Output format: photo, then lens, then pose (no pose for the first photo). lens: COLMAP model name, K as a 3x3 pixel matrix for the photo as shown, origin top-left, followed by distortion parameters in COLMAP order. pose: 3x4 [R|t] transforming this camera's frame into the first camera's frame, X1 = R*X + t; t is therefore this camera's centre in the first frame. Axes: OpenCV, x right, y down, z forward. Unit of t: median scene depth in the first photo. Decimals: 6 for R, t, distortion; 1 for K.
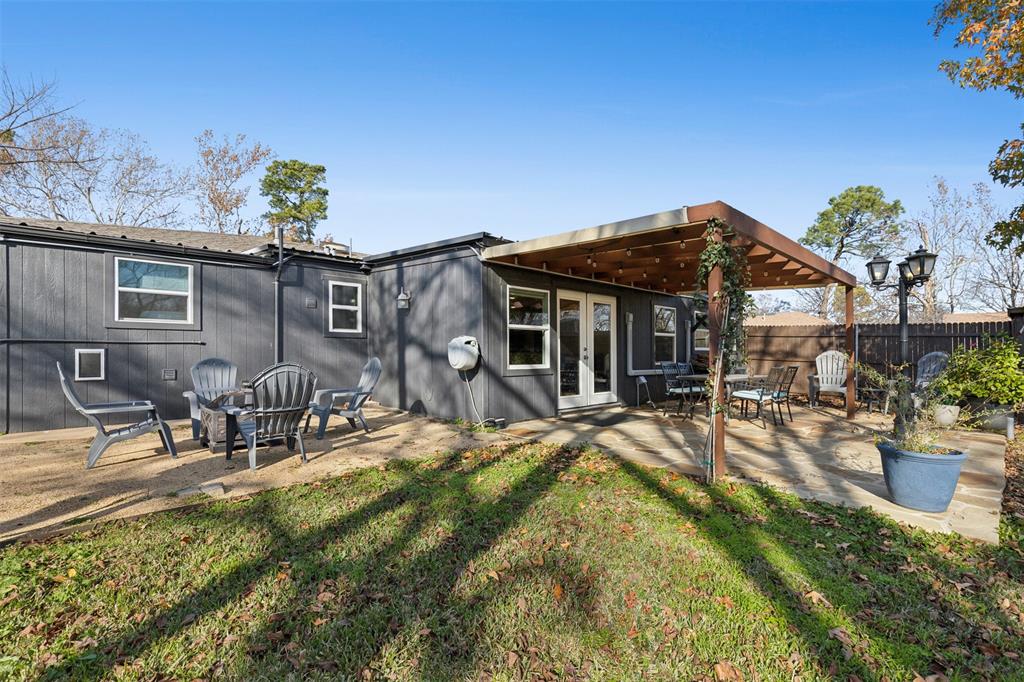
lens RADIAL K [[472.6, 0, 517.6], [0, 472.6, 339.7], [0, 0, 1]] dist [0.002924, -0.001469]
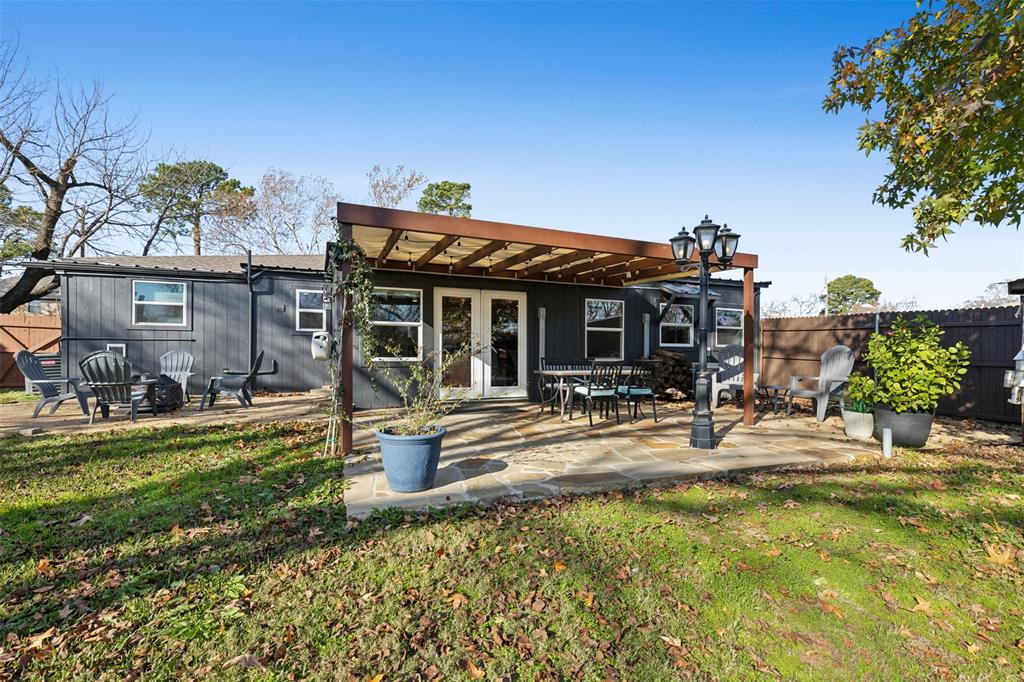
lens RADIAL K [[472.6, 0, 515.9], [0, 472.6, 348.5], [0, 0, 1]] dist [0.002924, -0.001469]
pose [[0.930690, -0.001310, -0.365807, 0.574558], [0.006911, 0.999878, 0.014001, 0.015549], [0.365744, -0.015559, 0.930586, 0.064012]]
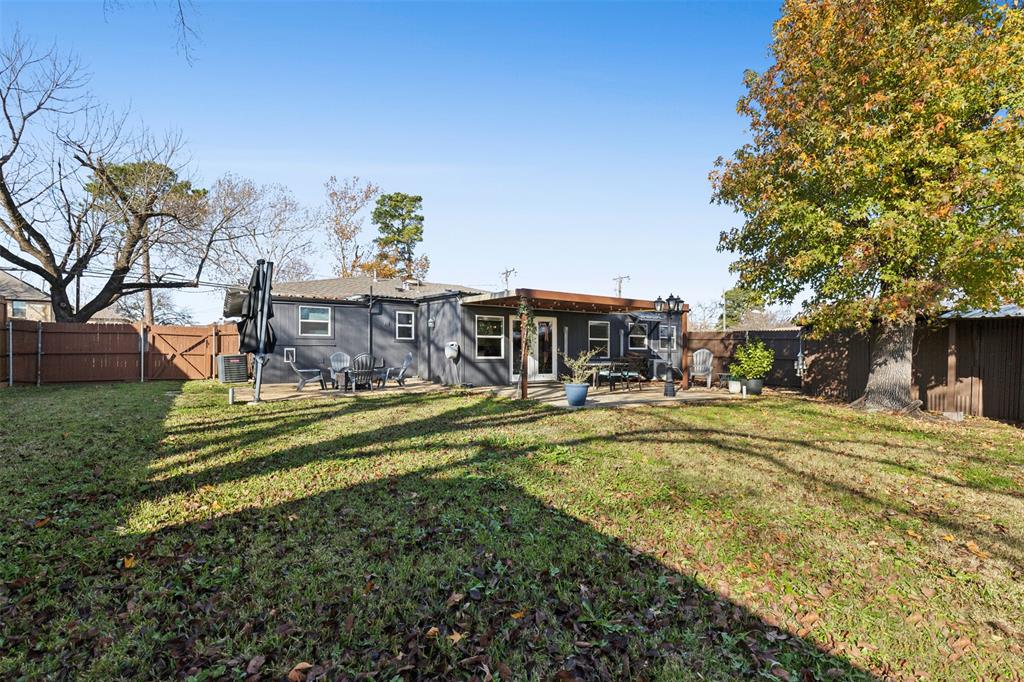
lens RADIAL K [[472.6, 0, 514.8], [0, 472.6, 339.3], [0, 0, 1]] dist [0.002924, -0.001469]
pose [[0.977620, -0.005584, -0.210306, 0.431009], [0.004918, 0.999981, -0.003686, -0.005969], [0.210323, 0.002569, 0.977629, -0.686369]]
